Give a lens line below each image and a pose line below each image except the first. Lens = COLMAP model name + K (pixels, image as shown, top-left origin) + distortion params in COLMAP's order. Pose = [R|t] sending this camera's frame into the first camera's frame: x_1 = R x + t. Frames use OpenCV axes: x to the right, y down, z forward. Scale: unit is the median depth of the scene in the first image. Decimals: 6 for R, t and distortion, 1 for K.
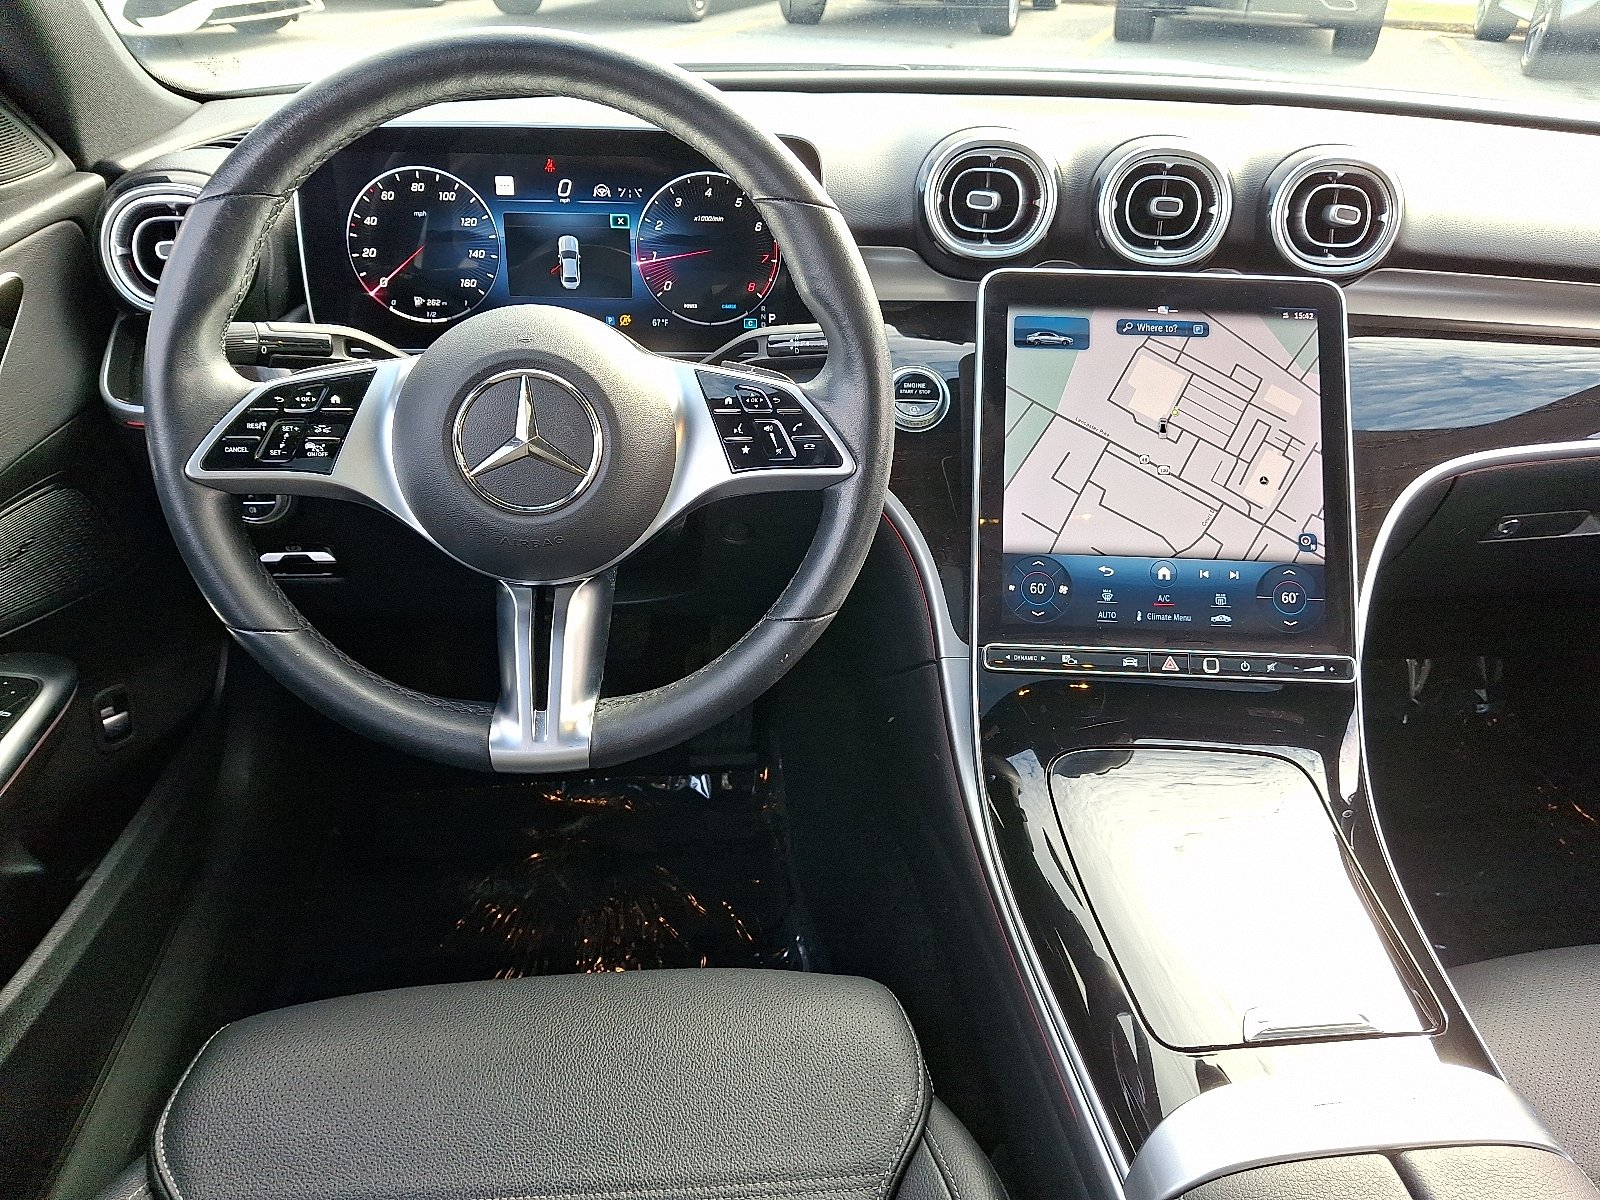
lens RADIAL K [[1145.2, 0, 781.2], [0, 1145.2, 603.8], [0, 0, 1]] dist [0.107675, -0.296957]
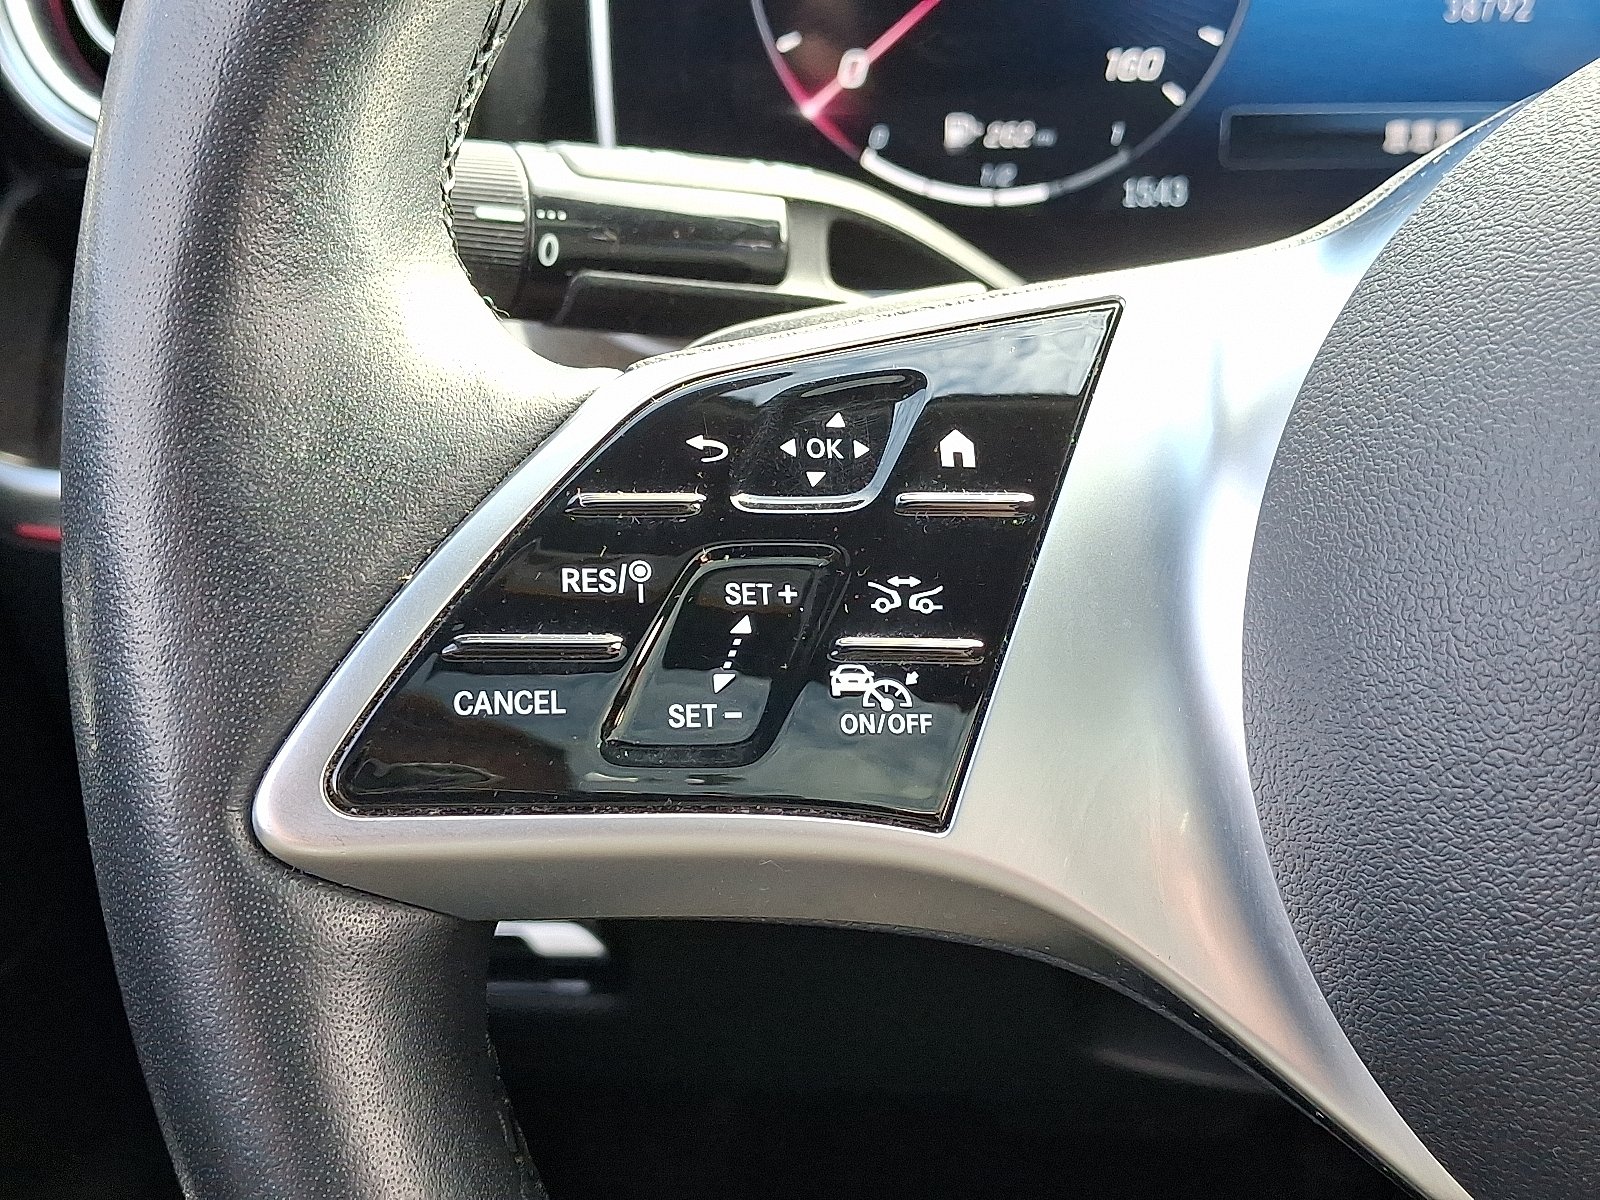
lens RADIAL K [[1974.3, 0, 800.0], [0, 1974.3, 600.0], [0, 0, 1]] dist [0.218832, -0.849995]
pose [[0.988706, 0.010376, -0.149507, -0.330500], [-0.026487, 0.993995, -0.106175, -0.103060], [0.147508, 0.108936, 0.983043, 0.600521]]
